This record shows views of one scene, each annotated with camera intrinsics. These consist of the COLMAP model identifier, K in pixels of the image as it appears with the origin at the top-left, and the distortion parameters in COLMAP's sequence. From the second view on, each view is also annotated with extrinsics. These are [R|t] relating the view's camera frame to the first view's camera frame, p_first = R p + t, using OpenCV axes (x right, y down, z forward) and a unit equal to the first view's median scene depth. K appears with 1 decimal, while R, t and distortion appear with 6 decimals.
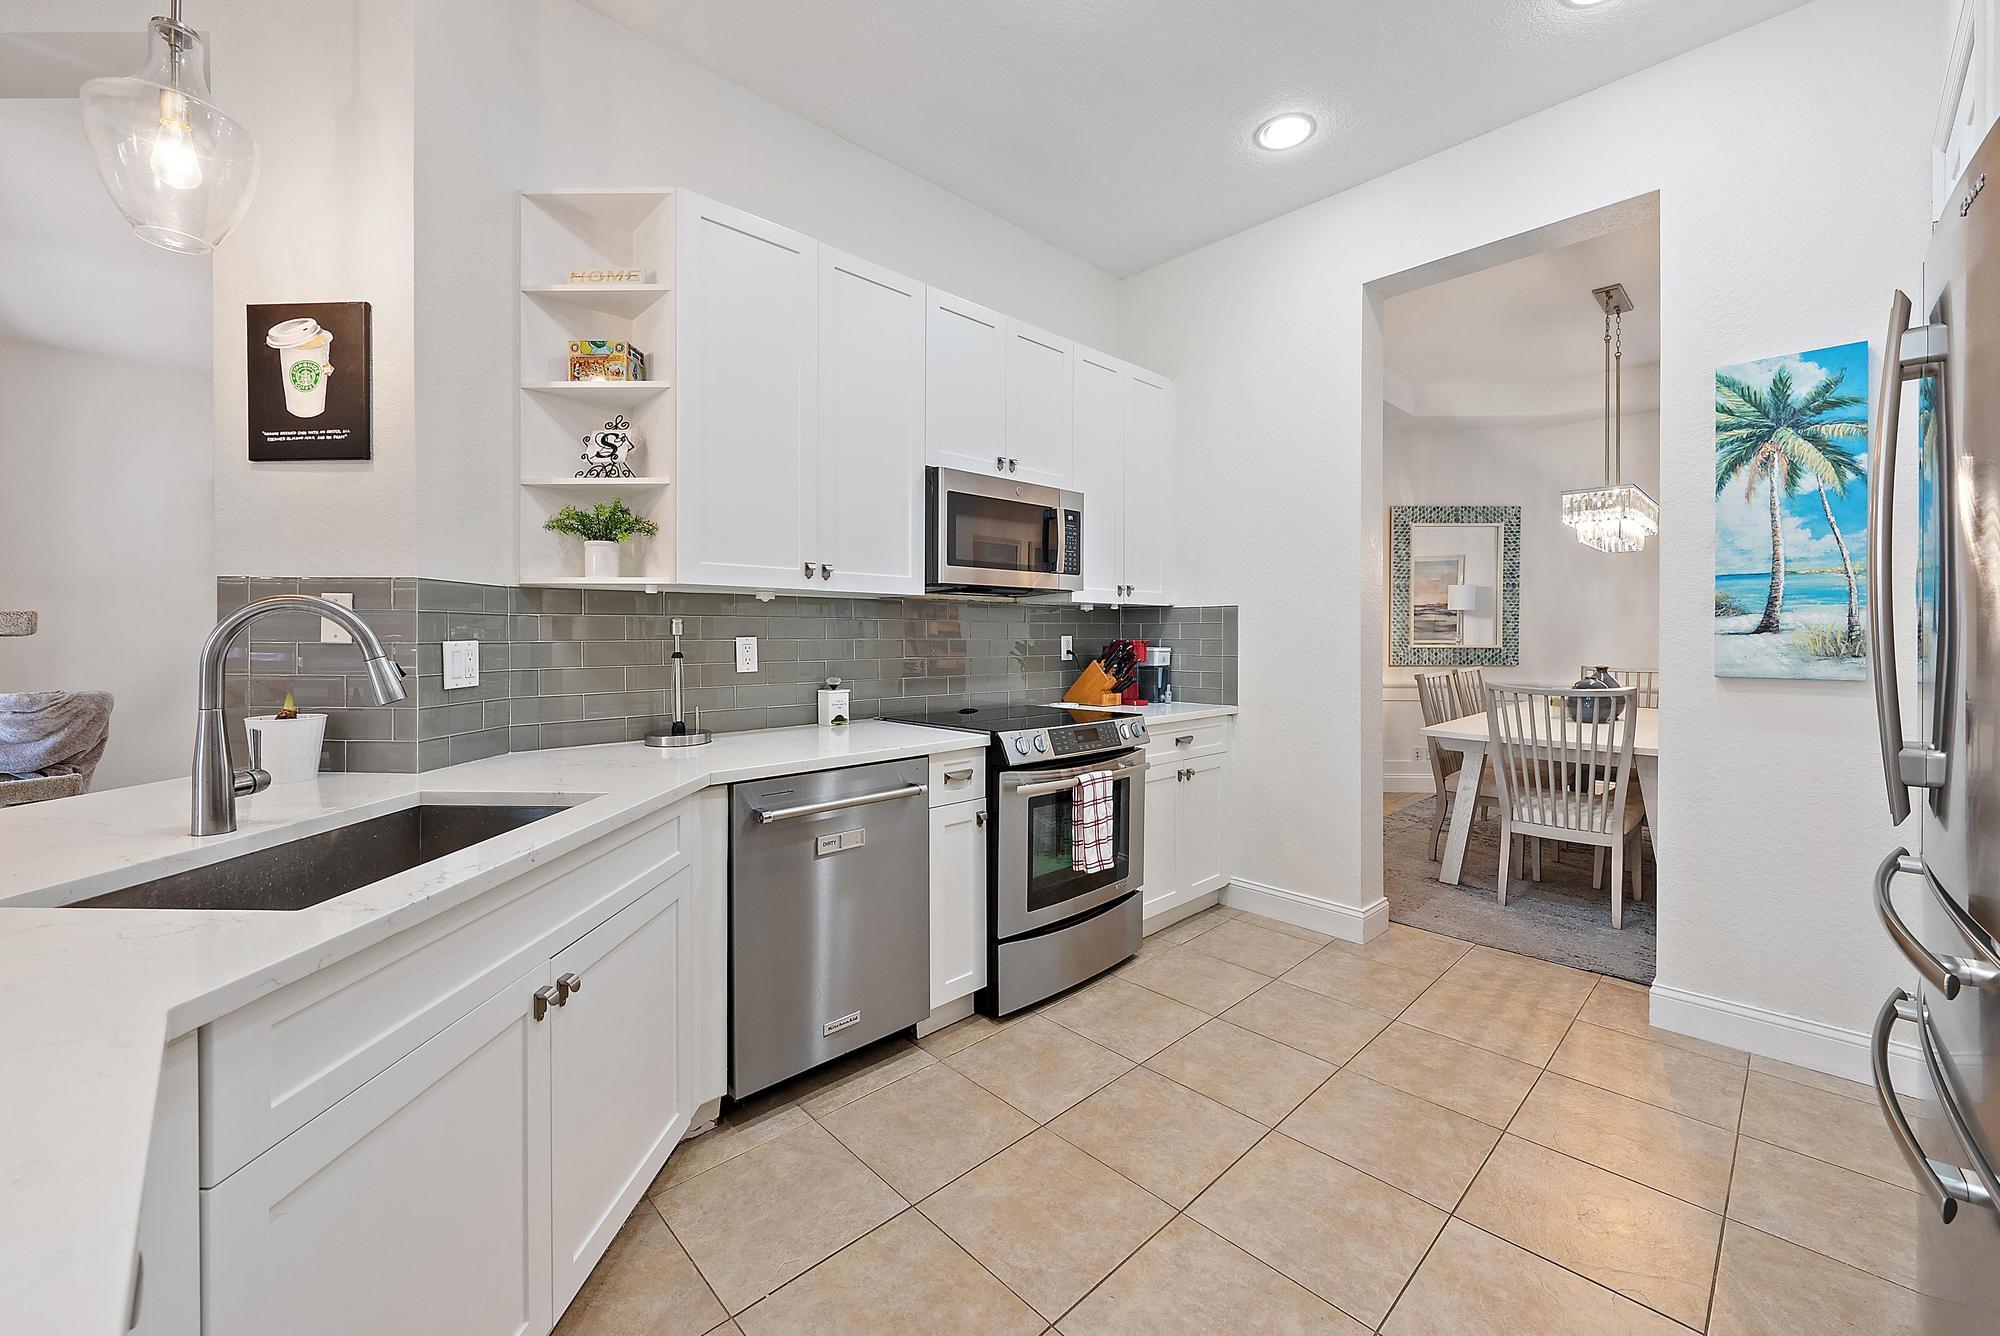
lens RADIAL K [[777.0, 0, 1007.4], [0, 777.0, 626.2], [0, 0, 1]] dist [0.002490, 0.000164]
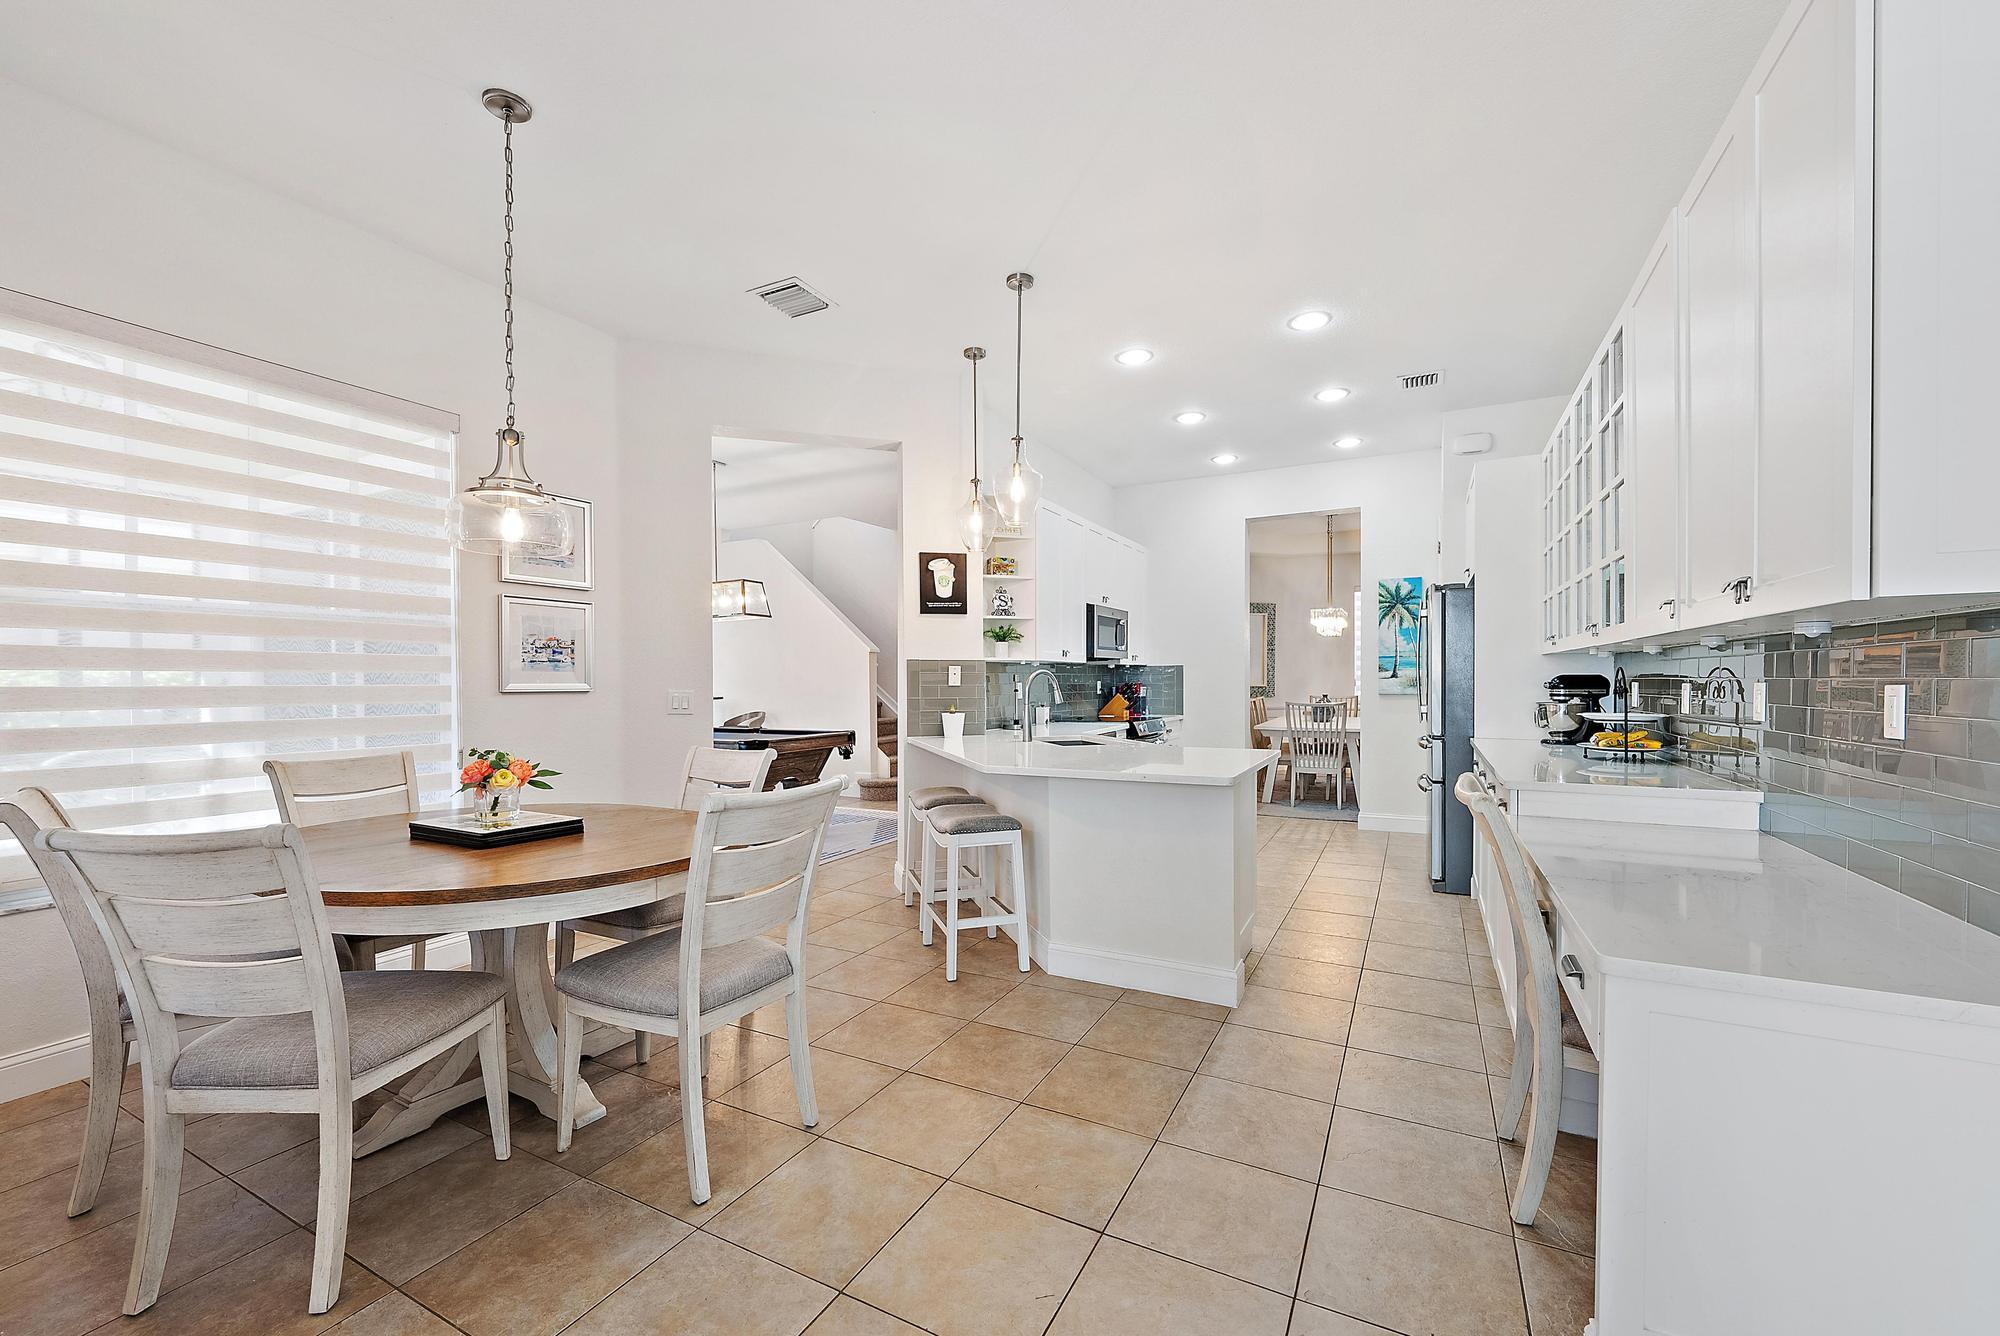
lens RADIAL K [[777.0, 0, 1007.0], [0, 777.0, 669.2], [0, 0, 1]] dist [0.002490, 0.000164]
pose [[0.948100, -0.002473, 0.317963, -1.155909], [0.003428, 0.999991, -0.002441, -0.019755], [-0.317954, 0.003405, 0.948100, -1.130939]]
